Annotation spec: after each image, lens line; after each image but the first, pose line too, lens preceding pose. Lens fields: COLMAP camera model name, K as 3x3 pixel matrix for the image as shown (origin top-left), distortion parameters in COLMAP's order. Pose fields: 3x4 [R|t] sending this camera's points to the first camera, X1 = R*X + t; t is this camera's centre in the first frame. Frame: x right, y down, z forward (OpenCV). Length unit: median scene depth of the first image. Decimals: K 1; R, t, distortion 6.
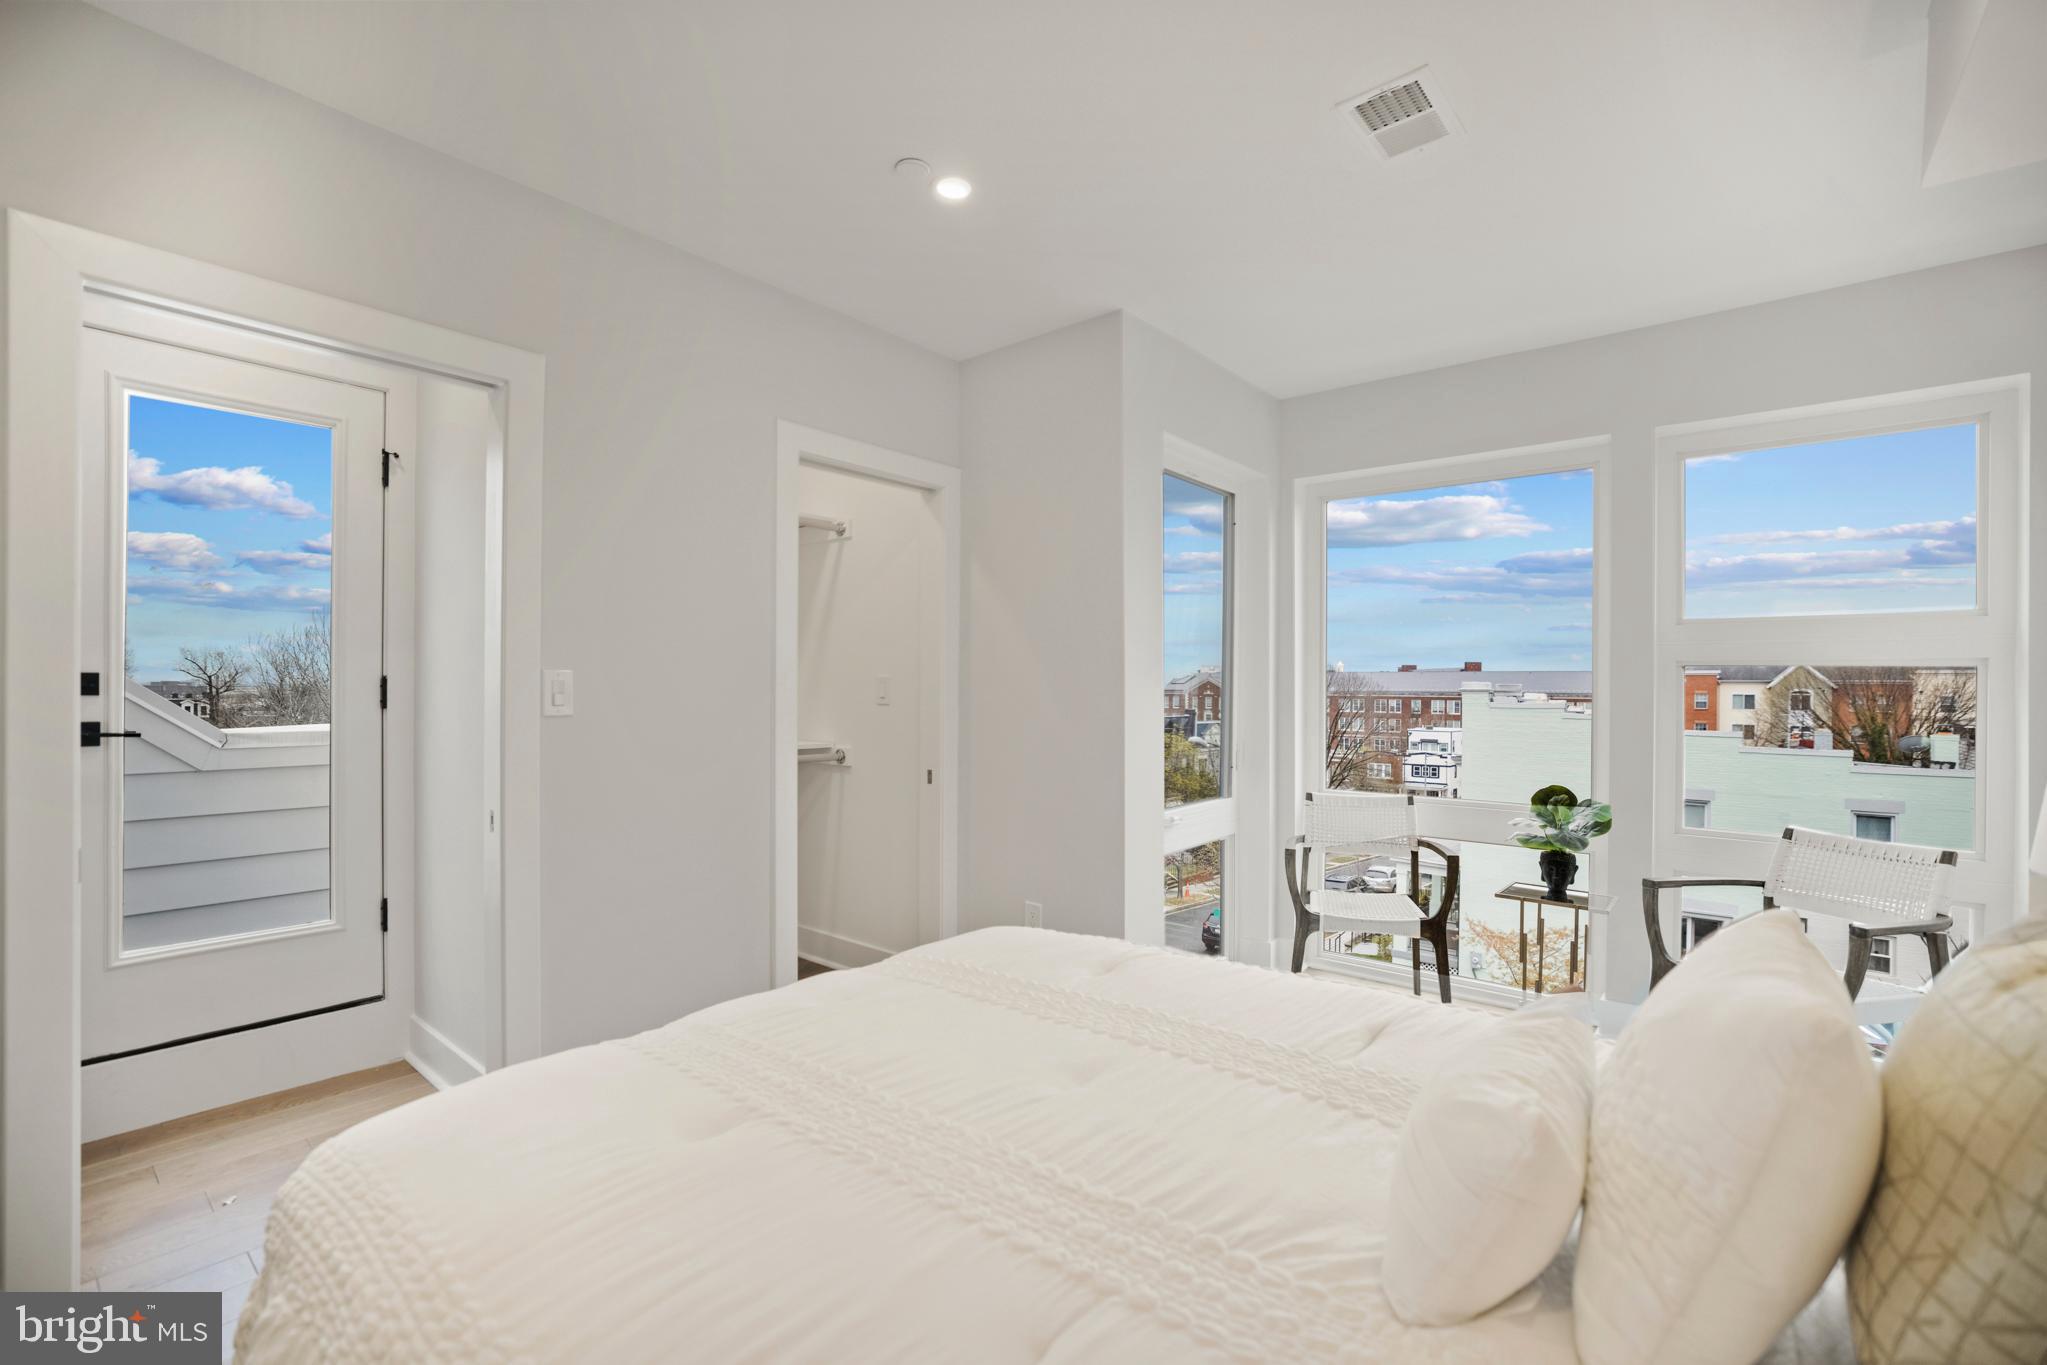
lens RADIAL K [[892.9, 0, 1007.5], [0, 892.9, 694.4], [0, 0, 1]] dist [-0.052695, 0.020684]
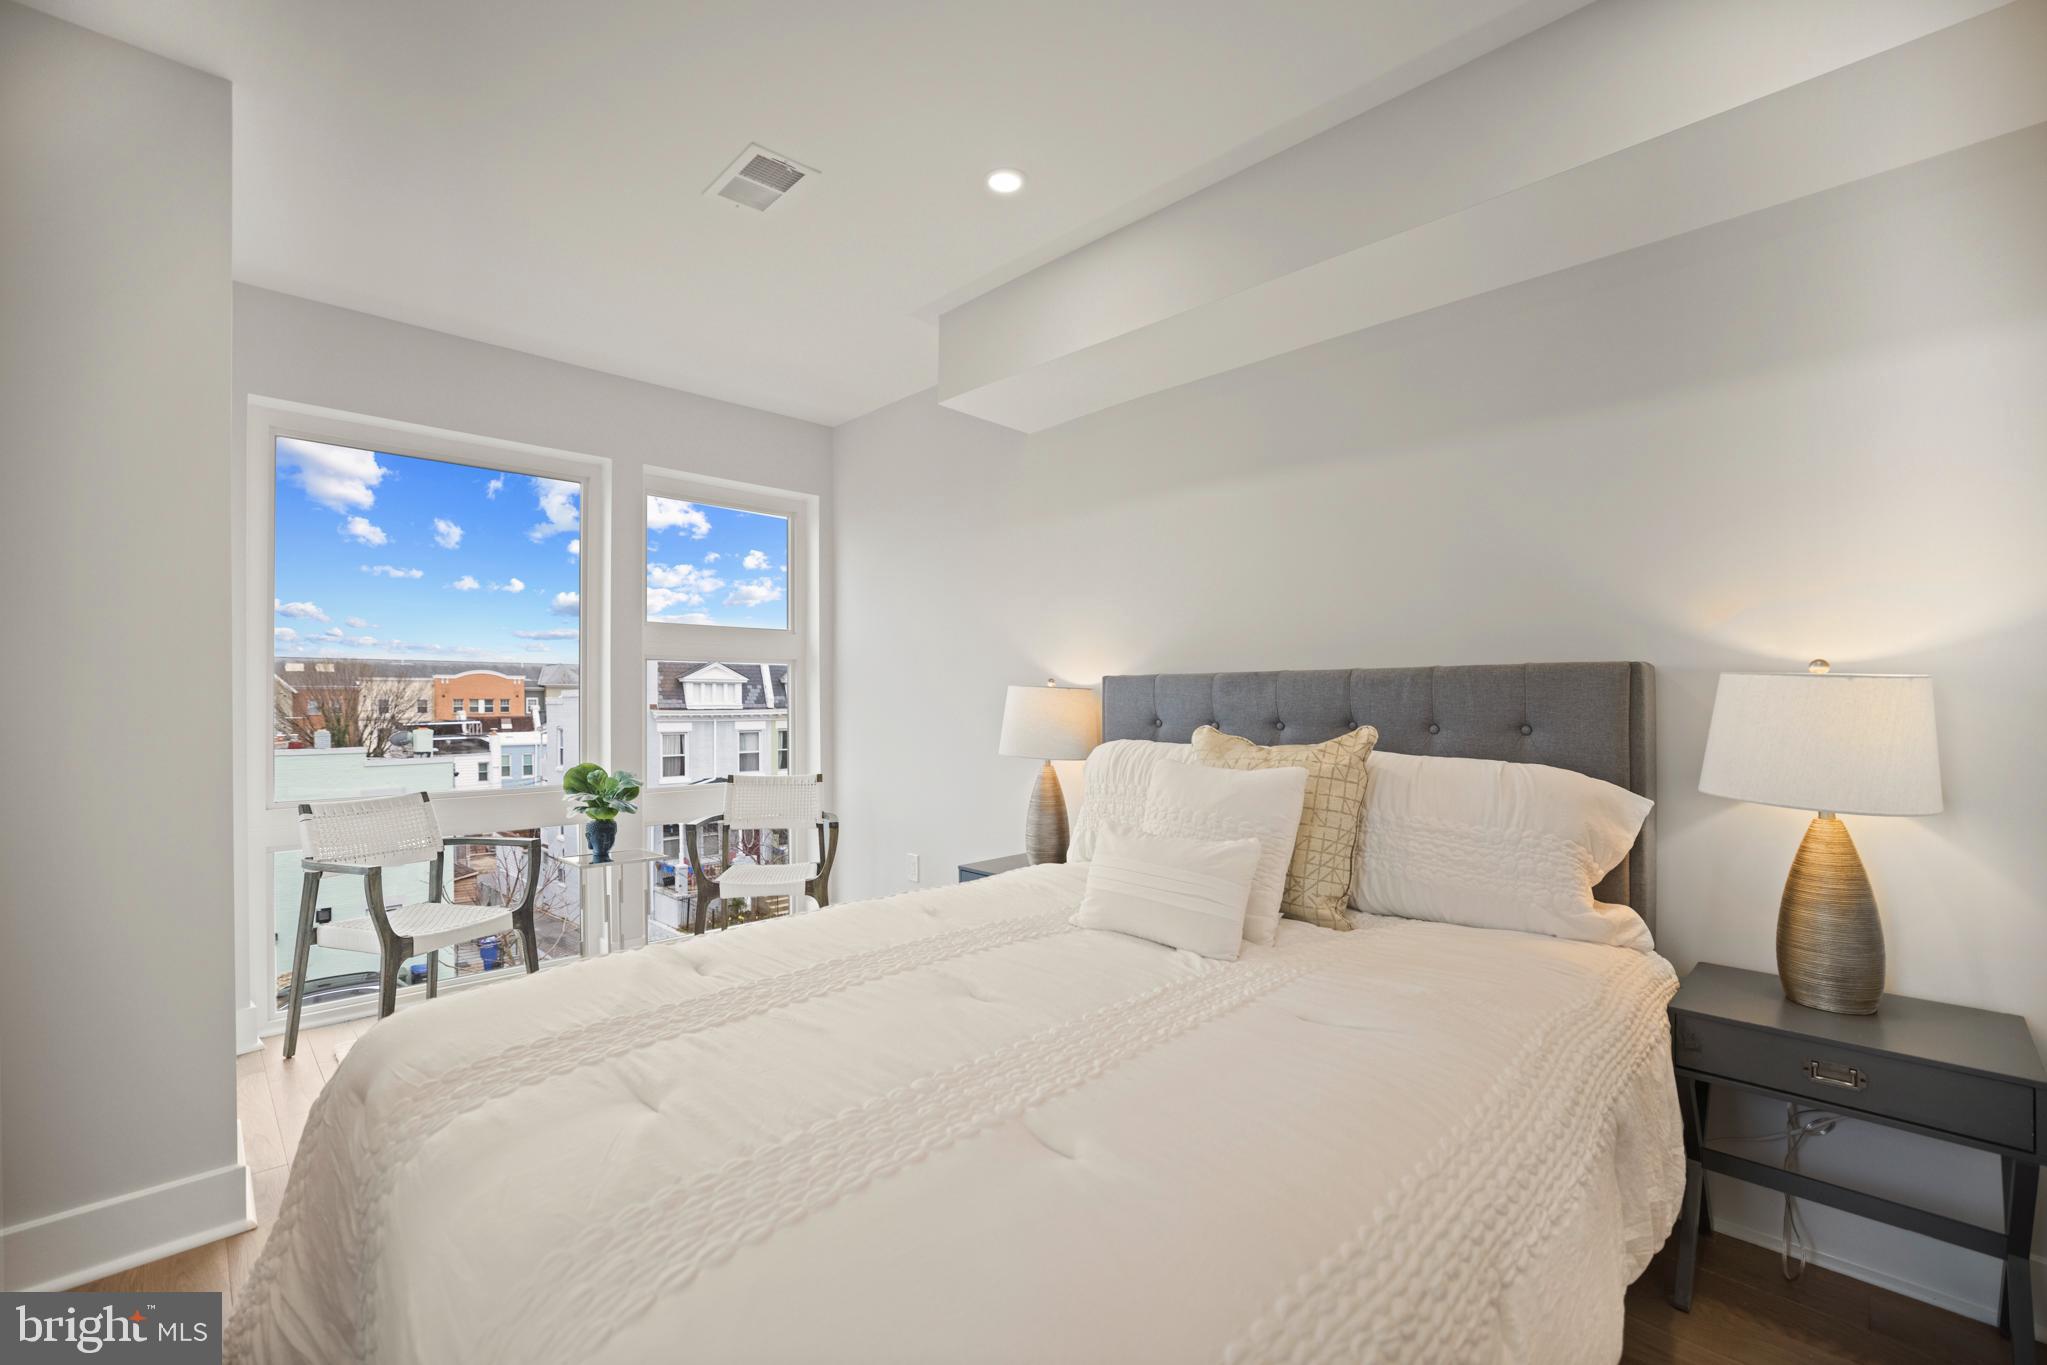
lens RADIAL K [[892.9, 0, 1007.5], [0, 892.9, 694.4], [0, 0, 1]] dist [-0.052695, 0.020684]
pose [[0.099024, -0.002970, 0.995081, -0.458859], [0.010486, 0.999943, 0.001941, 0.018418], [-0.995030, 0.010242, 0.099049, 0.354832]]
